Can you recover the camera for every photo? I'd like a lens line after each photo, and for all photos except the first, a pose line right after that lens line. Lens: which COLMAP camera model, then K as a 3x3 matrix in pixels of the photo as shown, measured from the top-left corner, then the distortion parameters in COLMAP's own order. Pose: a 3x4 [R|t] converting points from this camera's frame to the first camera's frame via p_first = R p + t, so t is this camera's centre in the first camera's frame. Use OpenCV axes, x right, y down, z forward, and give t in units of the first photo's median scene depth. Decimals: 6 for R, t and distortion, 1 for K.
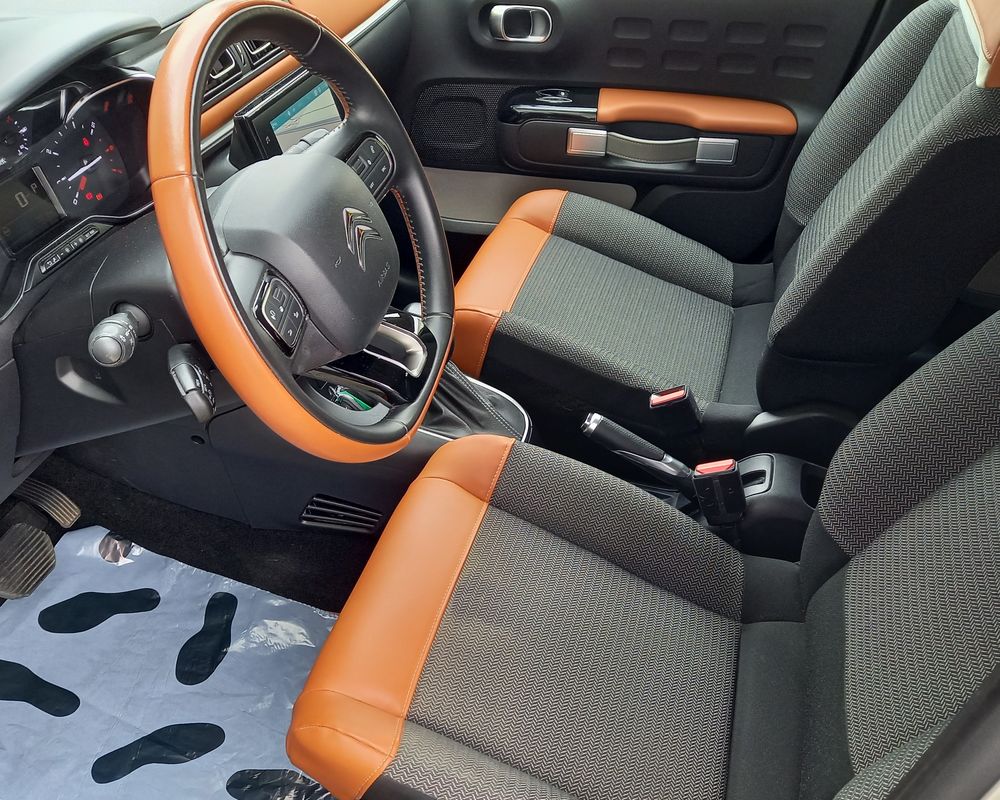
lens RADIAL K [[973.5, 0, 506.1], [0, 973.5, 499.2], [0, 0, 1]] dist [0.042363, -0.079435]
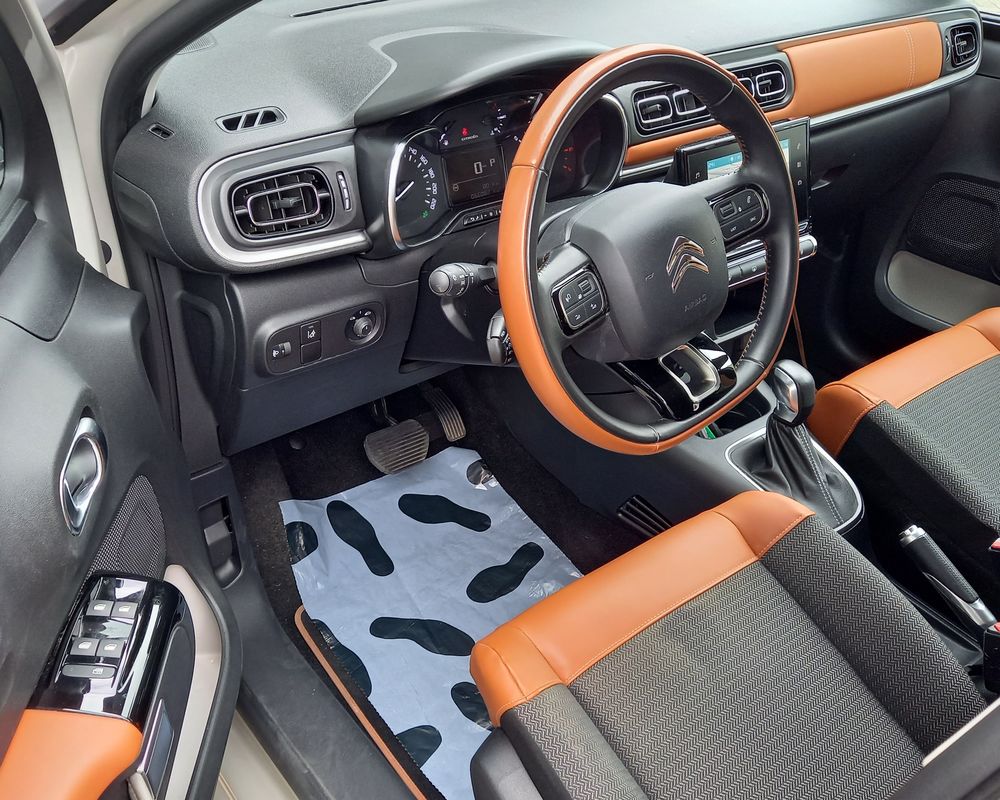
lens RADIAL K [[973.5, 0, 506.1], [0, 973.5, 499.2], [0, 0, 1]] dist [0.042363, -0.079435]
pose [[0.799464, 0.387998, -0.458600, 0.196200], [-0.410799, 0.910132, 0.053882, 0.001263], [0.438293, 0.145316, 0.887008, -0.031889]]
